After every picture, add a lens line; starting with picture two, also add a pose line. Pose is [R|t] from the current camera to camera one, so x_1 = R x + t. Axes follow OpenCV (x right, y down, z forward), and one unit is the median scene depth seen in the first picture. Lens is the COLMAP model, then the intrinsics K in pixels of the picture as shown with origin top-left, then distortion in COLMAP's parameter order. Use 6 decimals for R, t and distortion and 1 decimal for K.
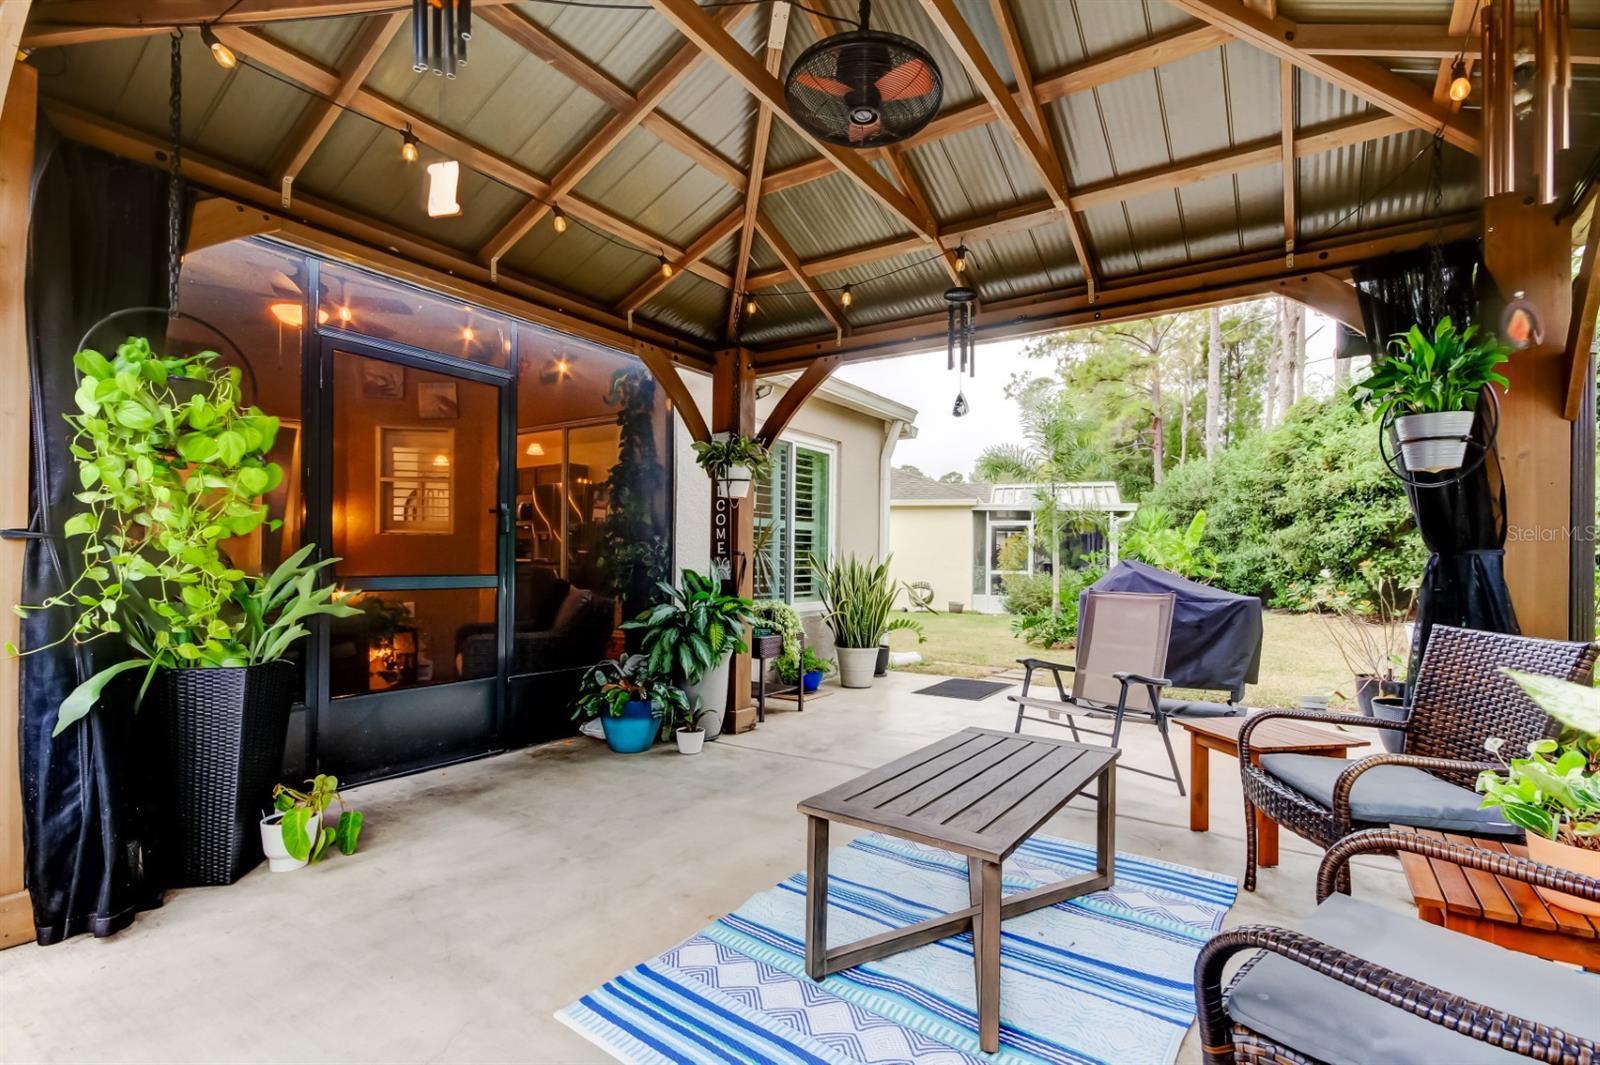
lens RADIAL K [[737.0, 0, 816.4], [0, 737.0, 566.8], [0, 0, 1]] dist [0.002045, 0.000090]
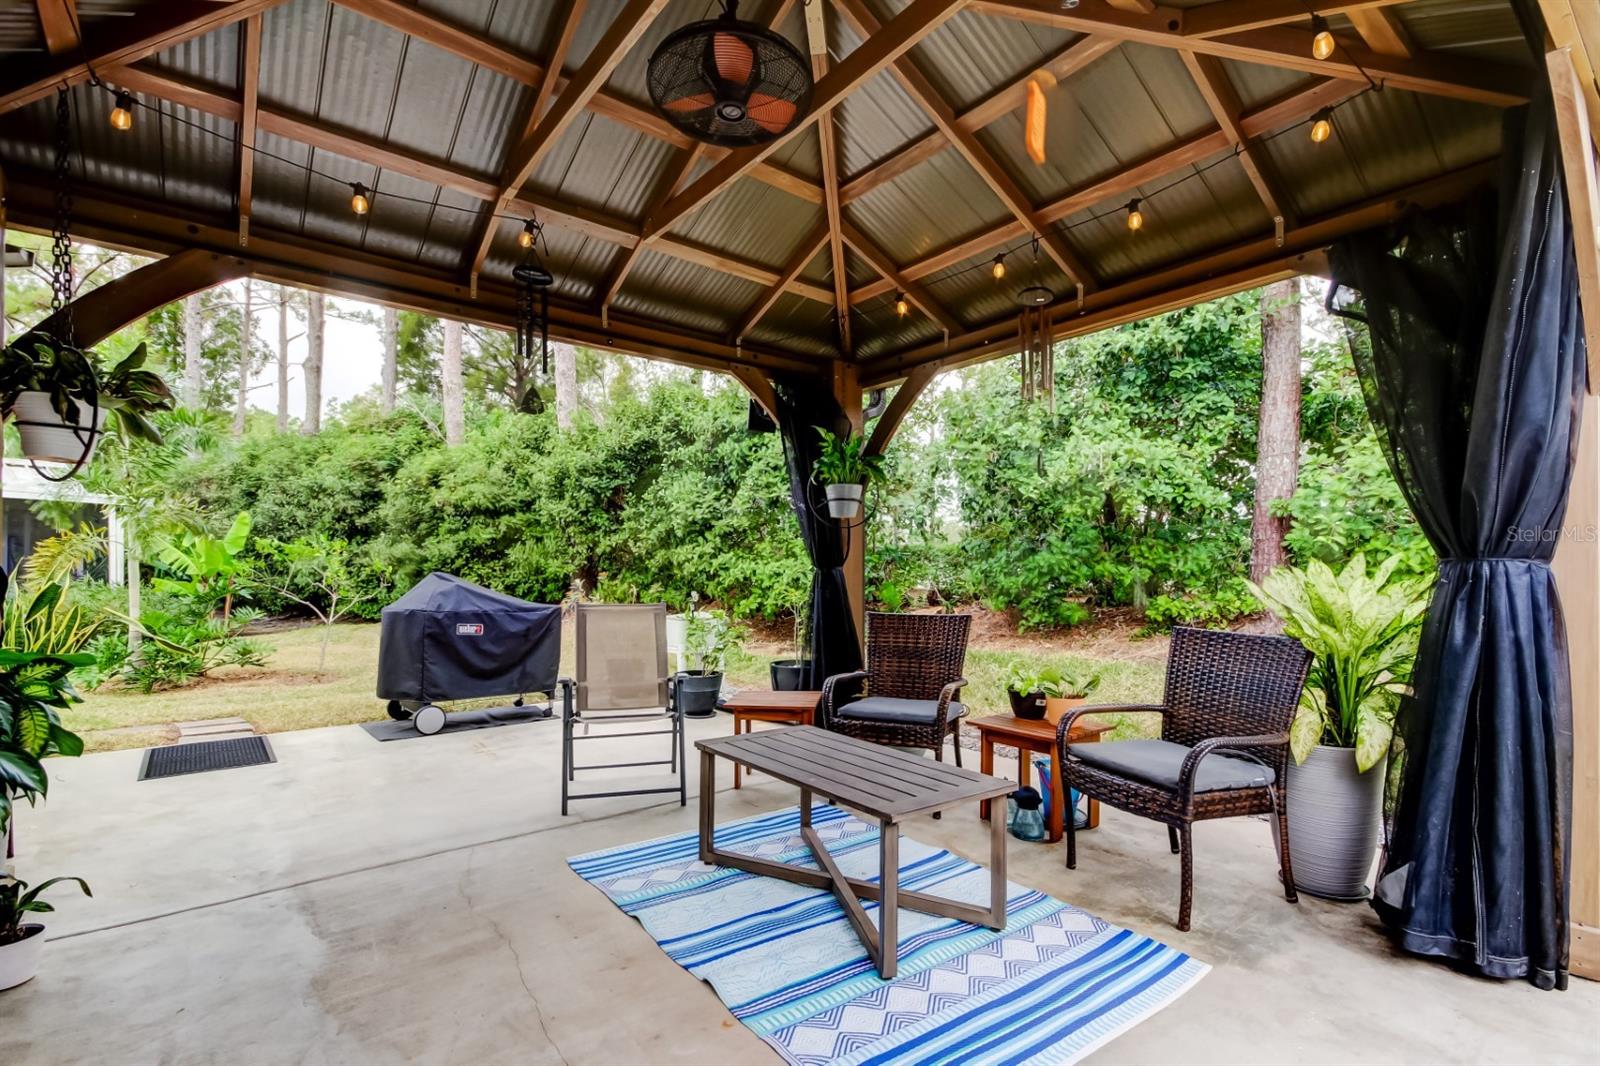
lens RADIAL K [[737.0, 0, 816.4], [0, 737.0, 567.3], [0, 0, 1]] dist [0.002045, 0.000090]
pose [[0.294513, -0.001527, 0.955646, -0.213447], [0.008482, 0.999964, -0.001016, -0.006697], [-0.955610, 0.008405, 0.294515, 0.159243]]
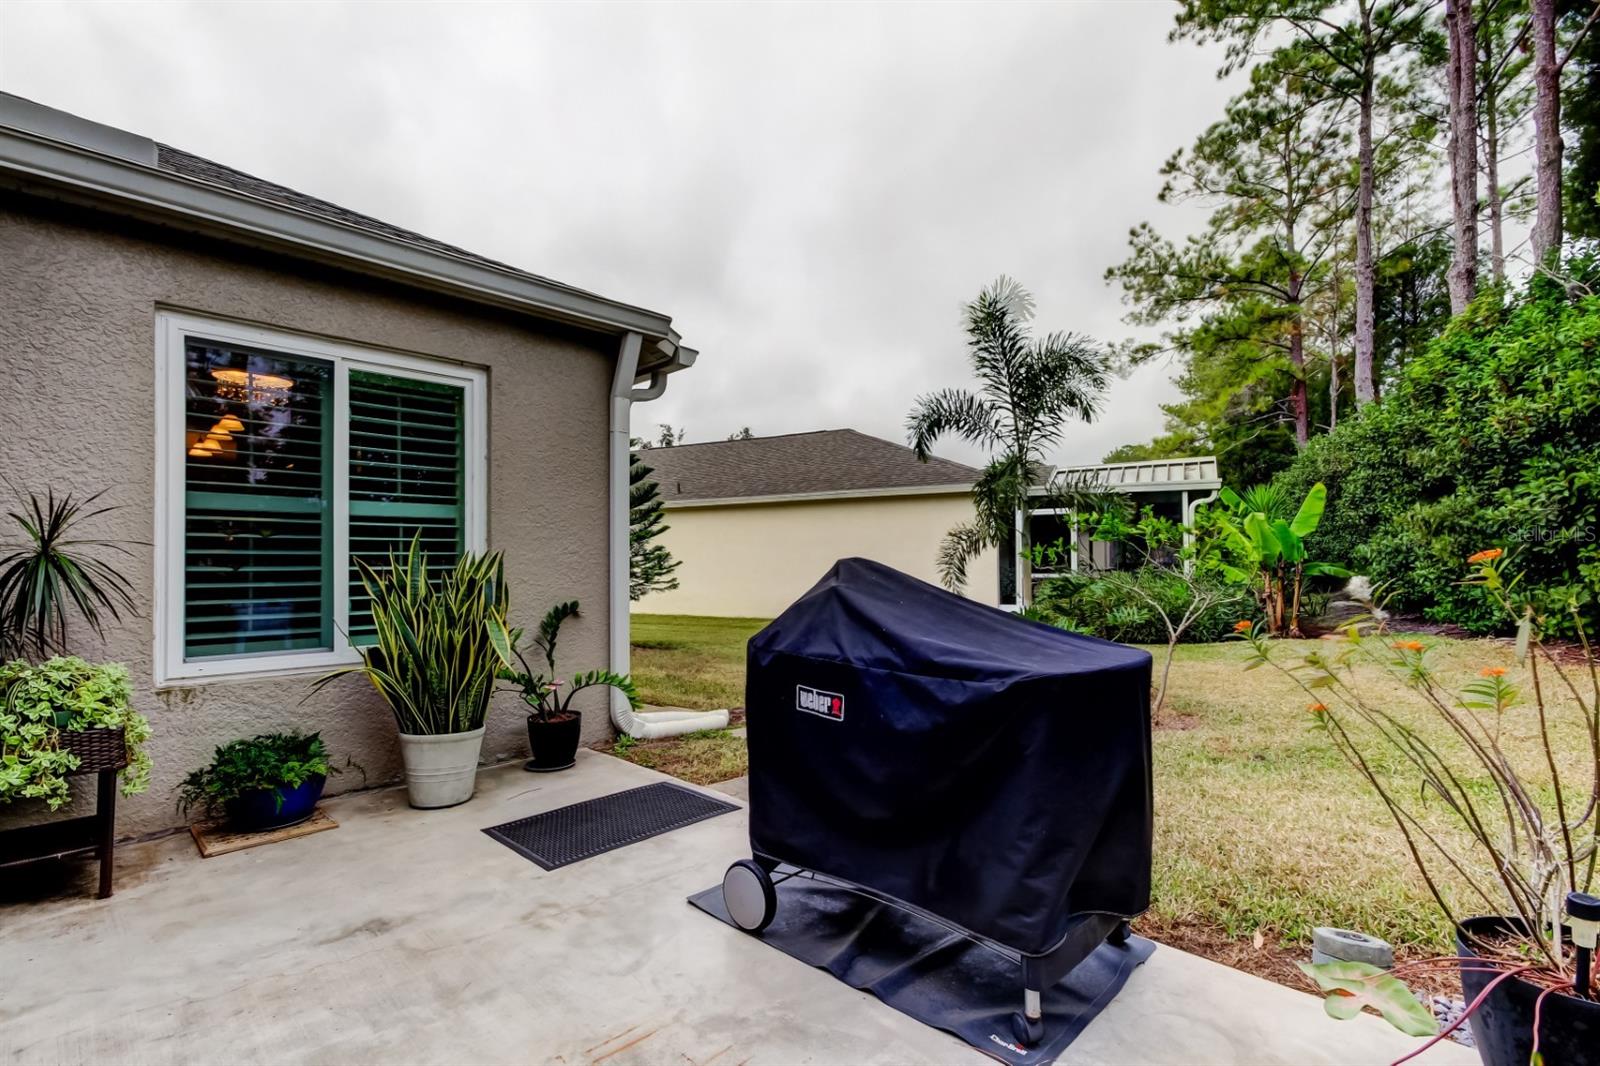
lens RADIAL K [[730.5, 0, 796.6], [0, 730.5, 554.4], [0, 0, 1]] dist [0.081592, -0.038361]
pose [[0.982959, -0.019065, -0.182832, 0.288490], [0.015803, 0.999689, -0.019284, -0.003196], [0.183142, 0.016066, 0.982955, 0.353344]]
